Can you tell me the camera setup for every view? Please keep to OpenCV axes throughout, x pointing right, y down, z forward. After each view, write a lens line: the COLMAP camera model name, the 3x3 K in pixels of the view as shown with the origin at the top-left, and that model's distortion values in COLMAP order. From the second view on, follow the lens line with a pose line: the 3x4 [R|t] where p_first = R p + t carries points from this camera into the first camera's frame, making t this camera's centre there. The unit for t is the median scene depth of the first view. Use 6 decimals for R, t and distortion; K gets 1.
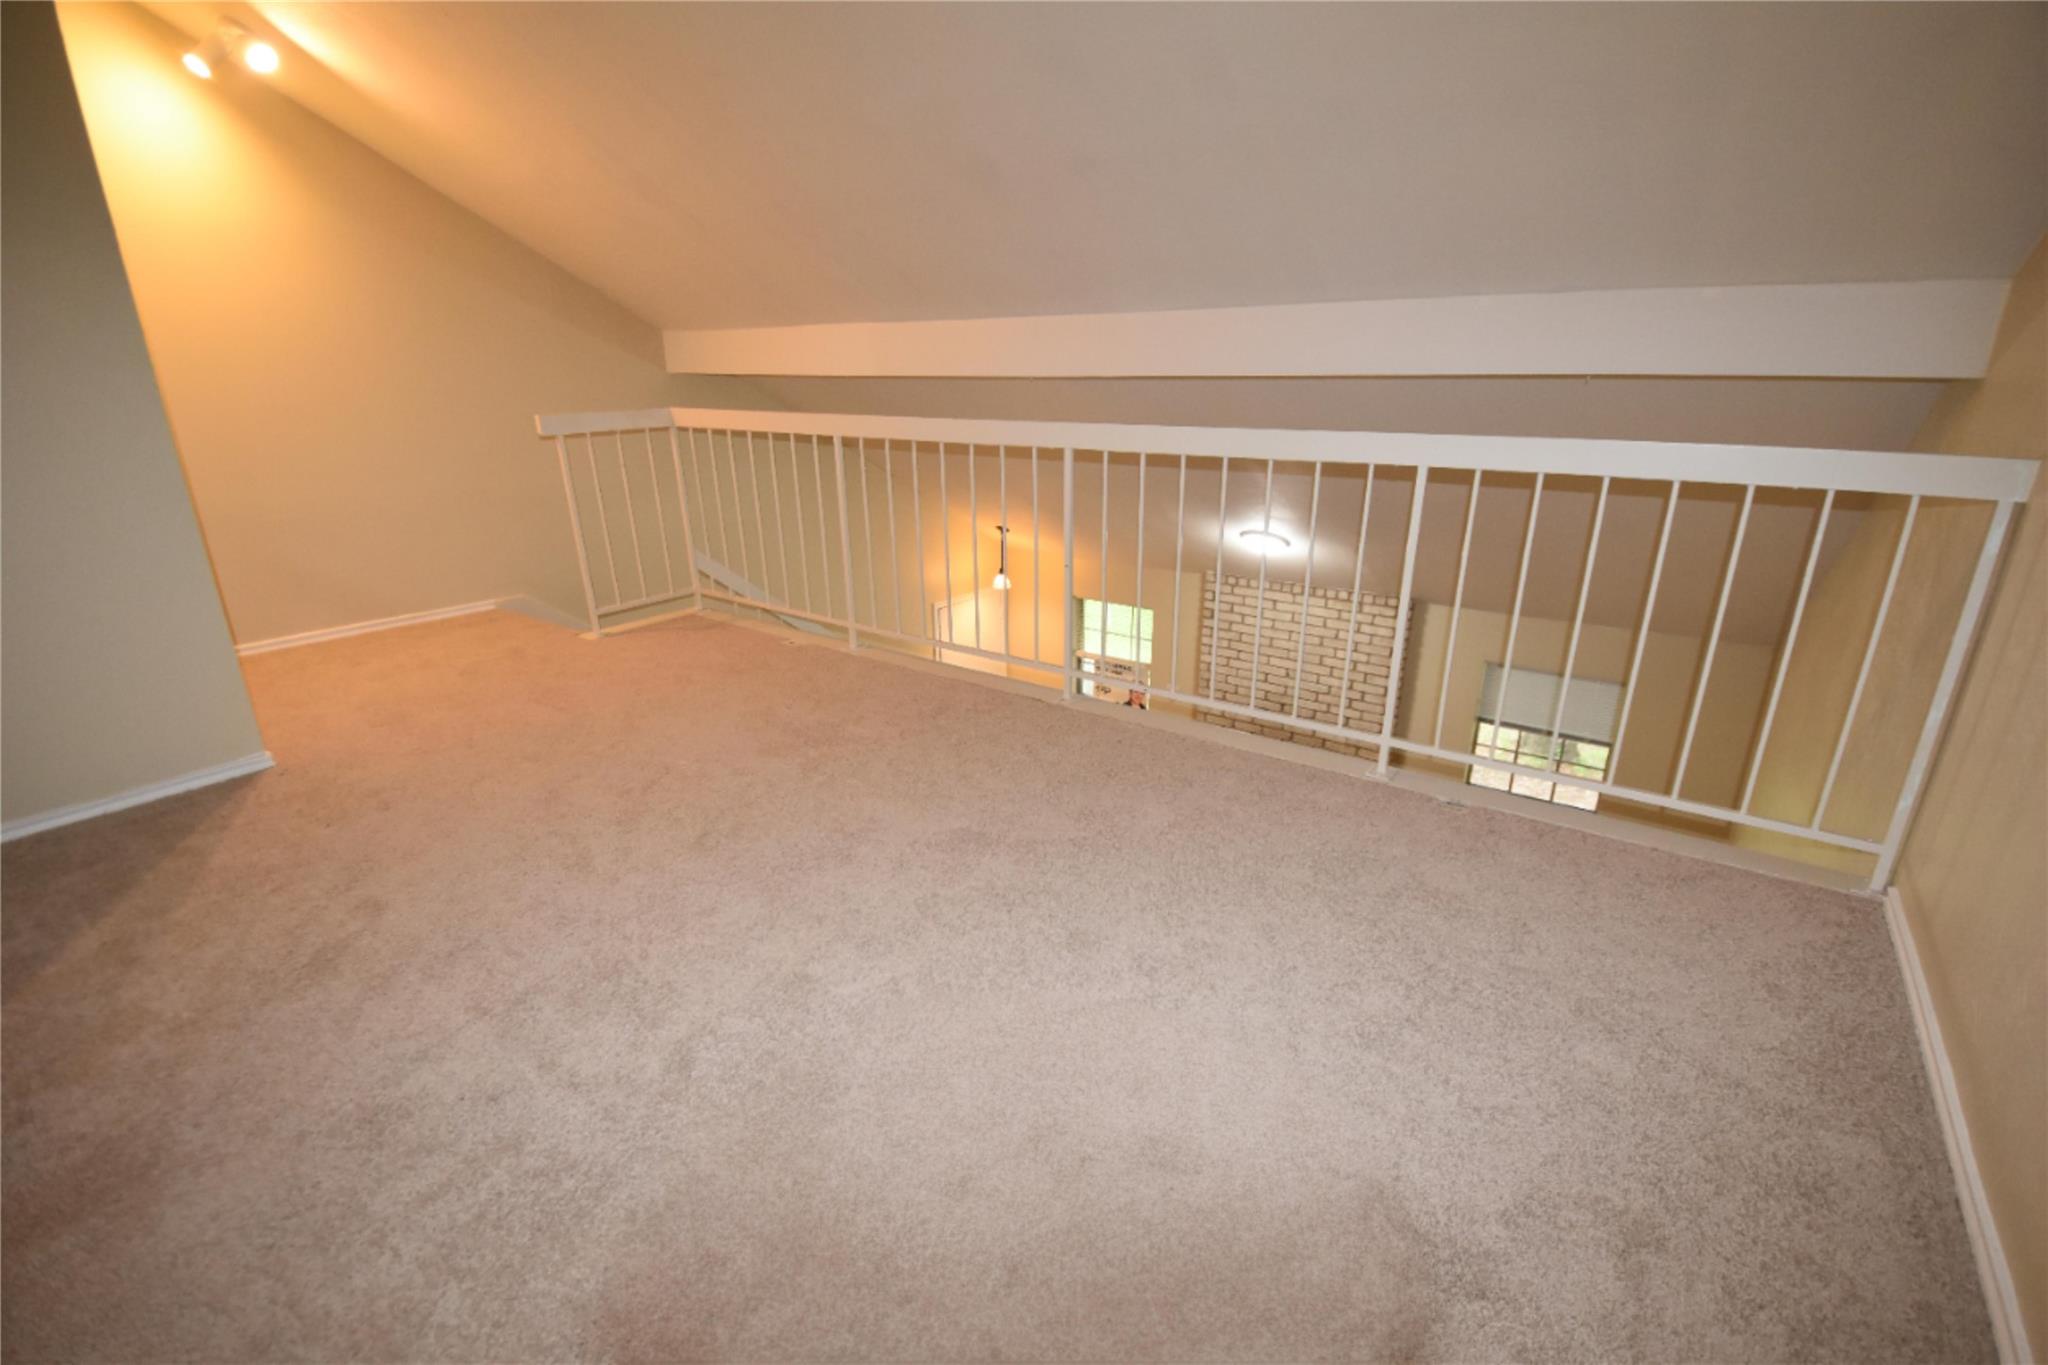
lens RADIAL K [[895.3, 0, 1030.5], [0, 895.3, 698.8], [0, 0, 1]] dist [0.023524, -0.031008]
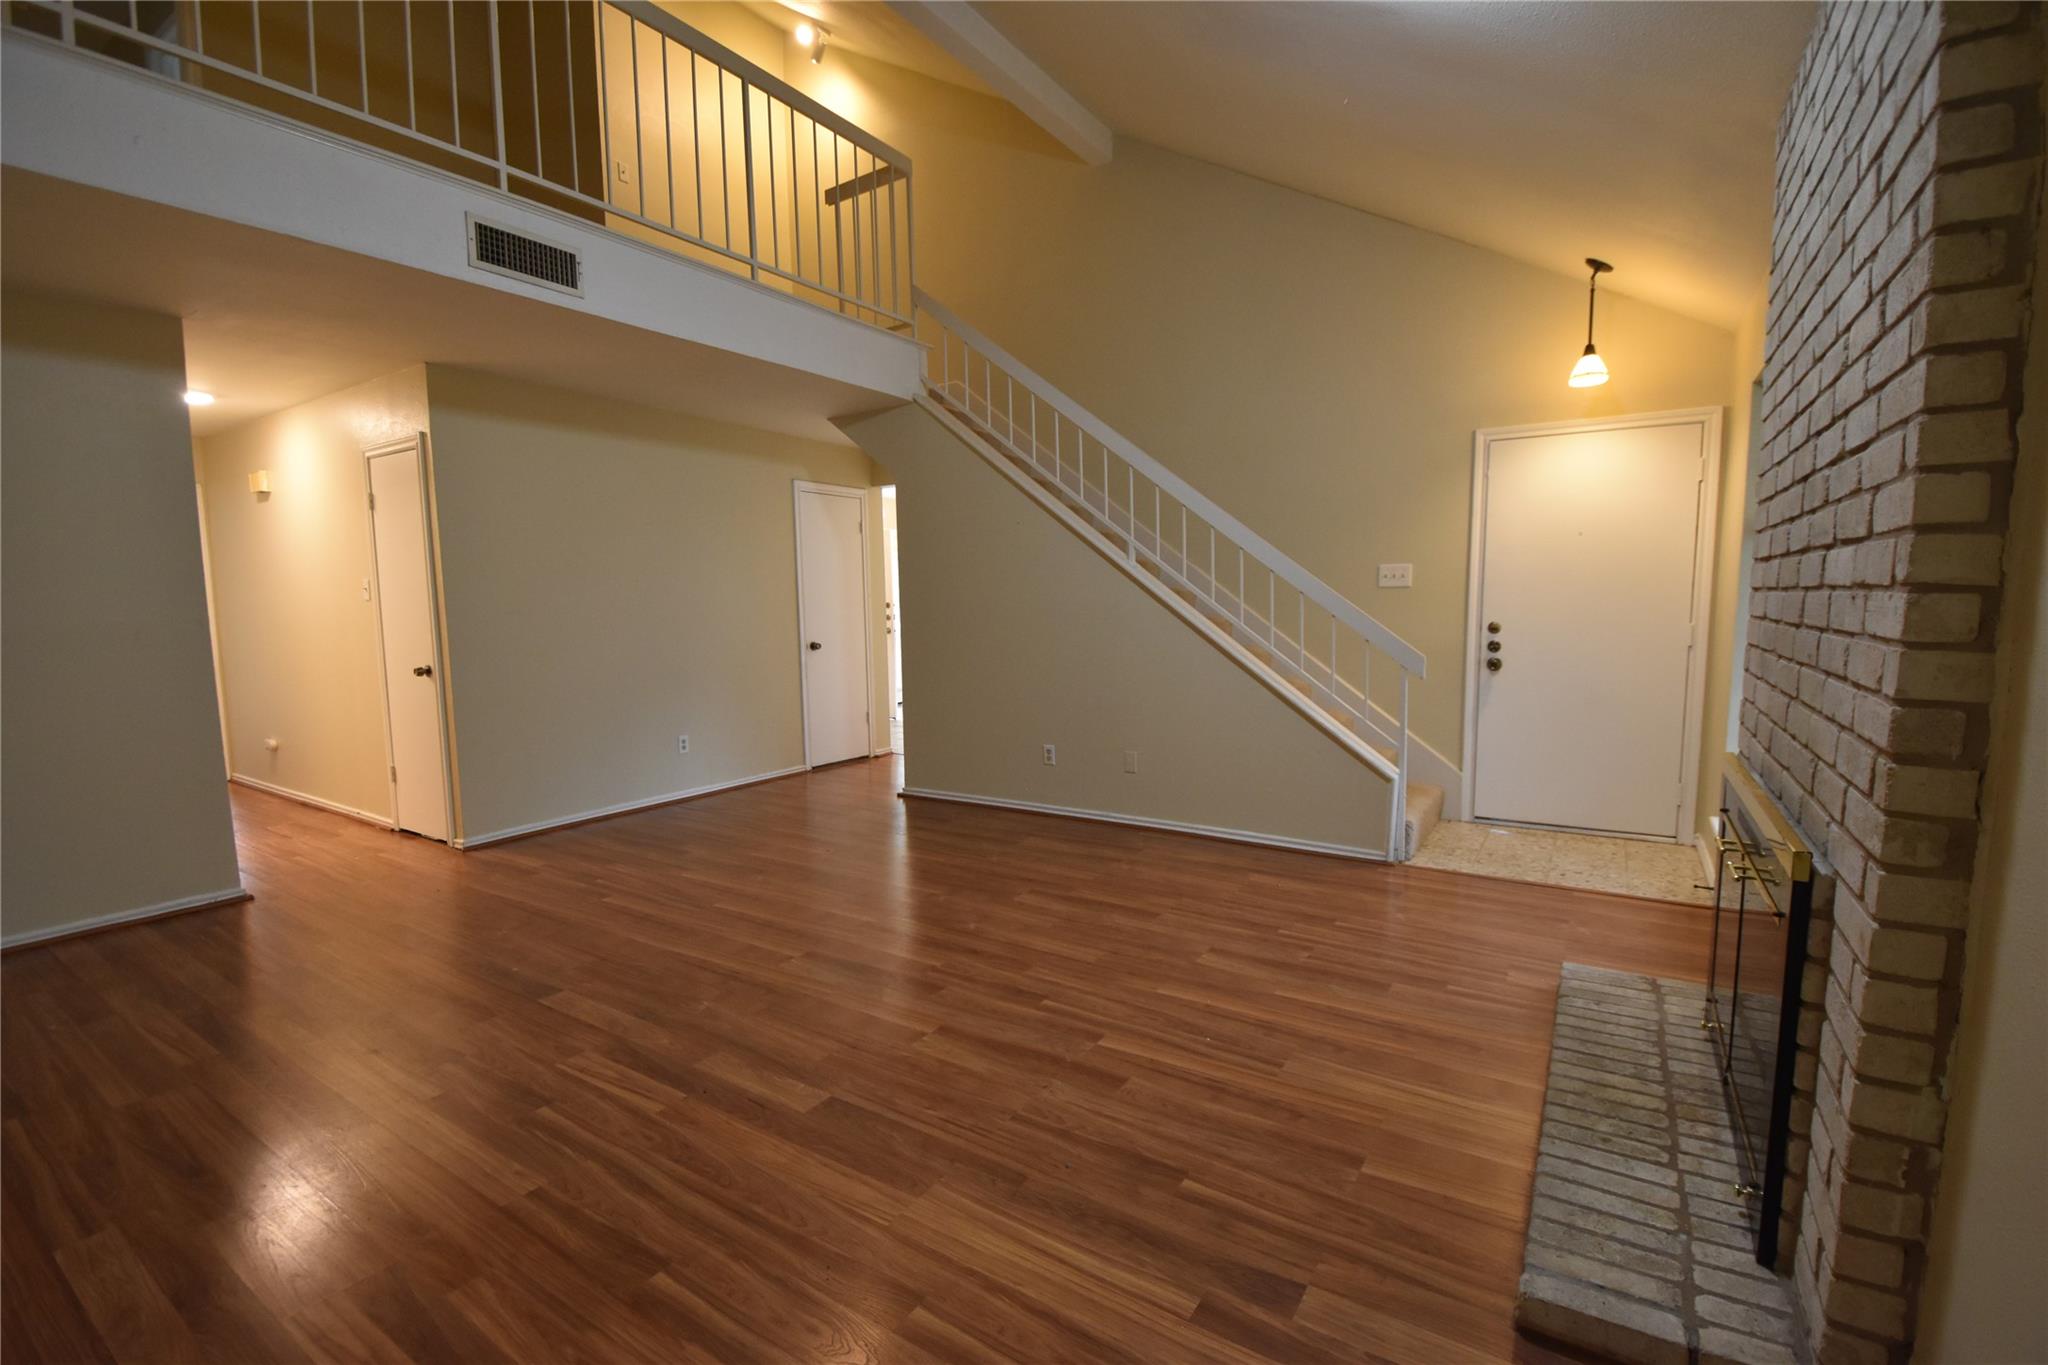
lens RADIAL K [[895.3, 0, 1030.5], [0, 895.3, 698.8], [0, 0, 1]] dist [0.023524, -0.031008]
pose [[0.057117, 0.110790, -0.992201, 0.546519], [-0.324879, 0.941795, 0.086460, 0.119276], [0.944029, 0.317407, 0.089786, 0.811442]]
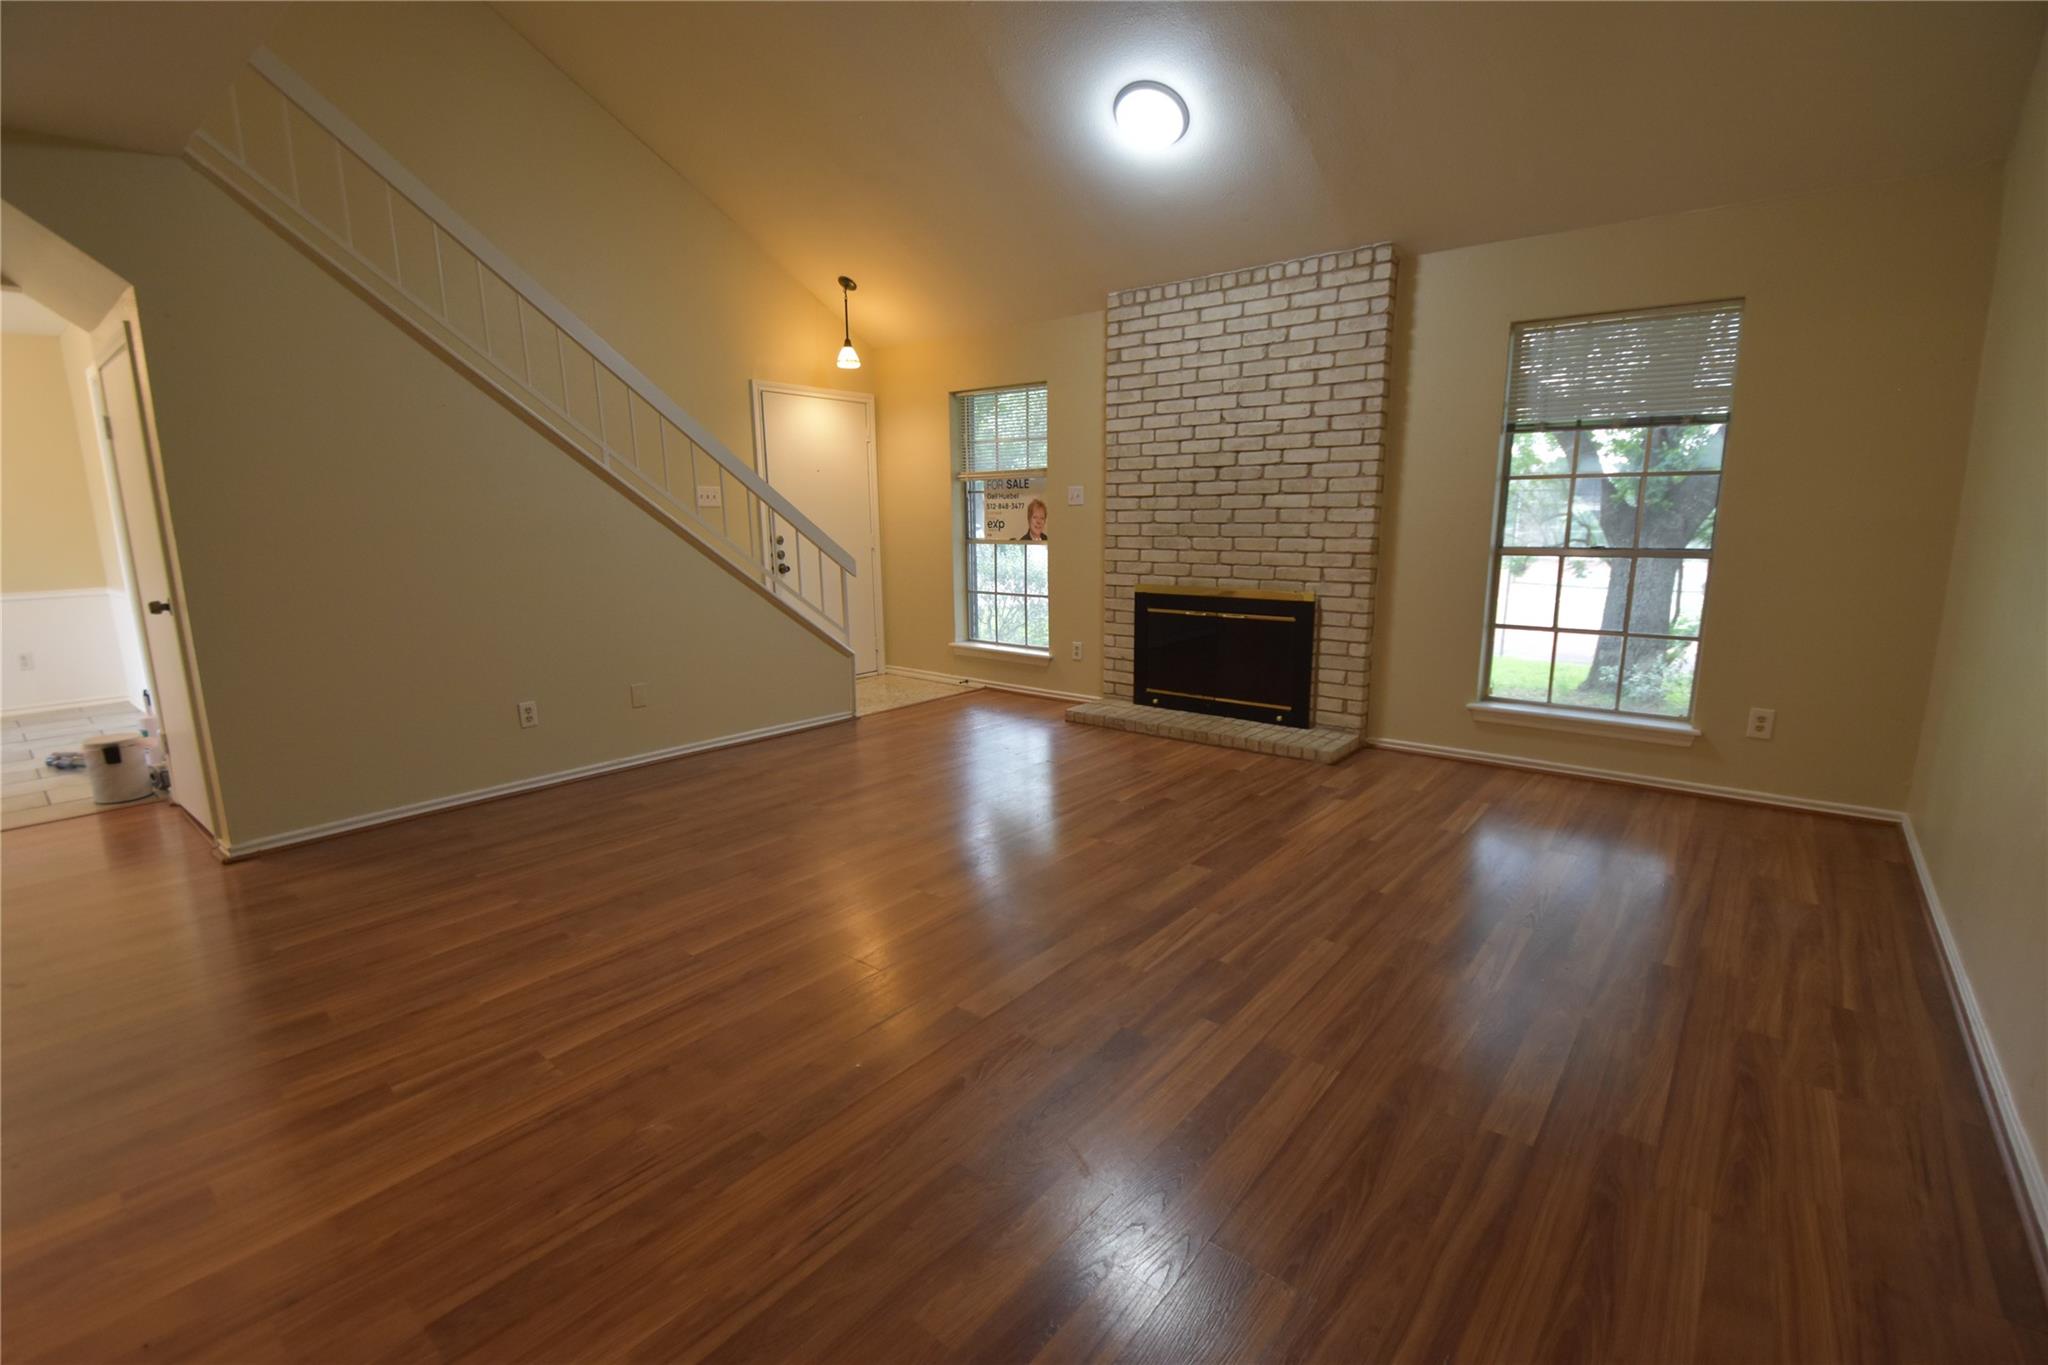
lens RADIAL K [[895.3, 0, 1030.5], [0, 895.3, 698.8], [0, 0, 1]] dist [0.023524, -0.031008]
pose [[0.998580, 0.005111, -0.053021, 0.181797], [-0.012470, 0.990156, -0.139411, 0.285801], [0.051787, 0.139874, 0.988814, 0.354310]]
